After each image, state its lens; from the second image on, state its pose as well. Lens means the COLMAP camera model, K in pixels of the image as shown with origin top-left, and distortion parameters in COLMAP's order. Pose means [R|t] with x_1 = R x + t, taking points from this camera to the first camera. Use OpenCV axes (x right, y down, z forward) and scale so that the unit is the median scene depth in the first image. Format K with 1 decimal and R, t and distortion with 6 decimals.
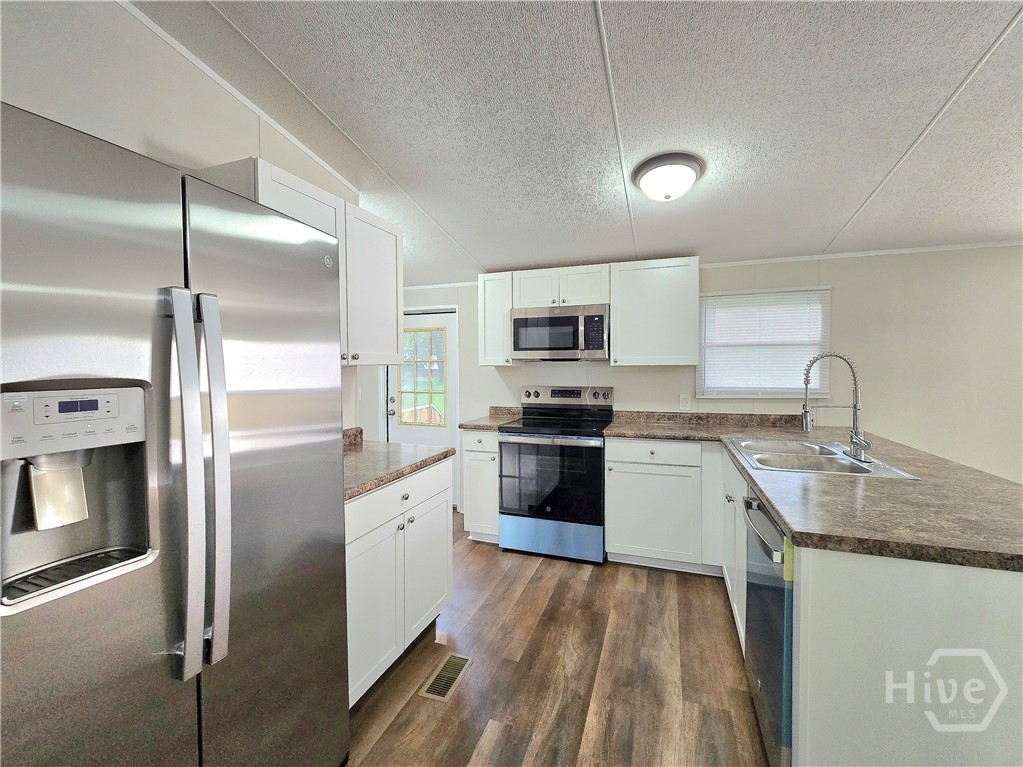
lens RADIAL K [[421.6, 0, 509.8], [0, 421.6, 382.7], [0, 0, 1]] dist [-0.000715, -0.000163]
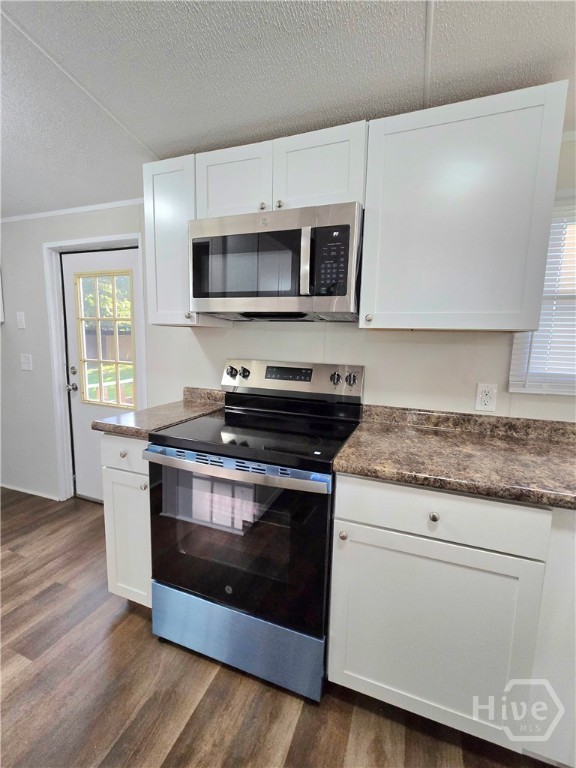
lens RADIAL K [[316.5, 0, 294.0], [0, 316.5, 382.8], [0, 0, 1]] dist [-0.000715, -0.000163]
pose [[0.999382, 0.033466, -0.010715, 0.158227], [-0.032253, 0.994636, 0.098282, -0.007805], [0.013947, -0.097875, 0.995101, 0.574469]]
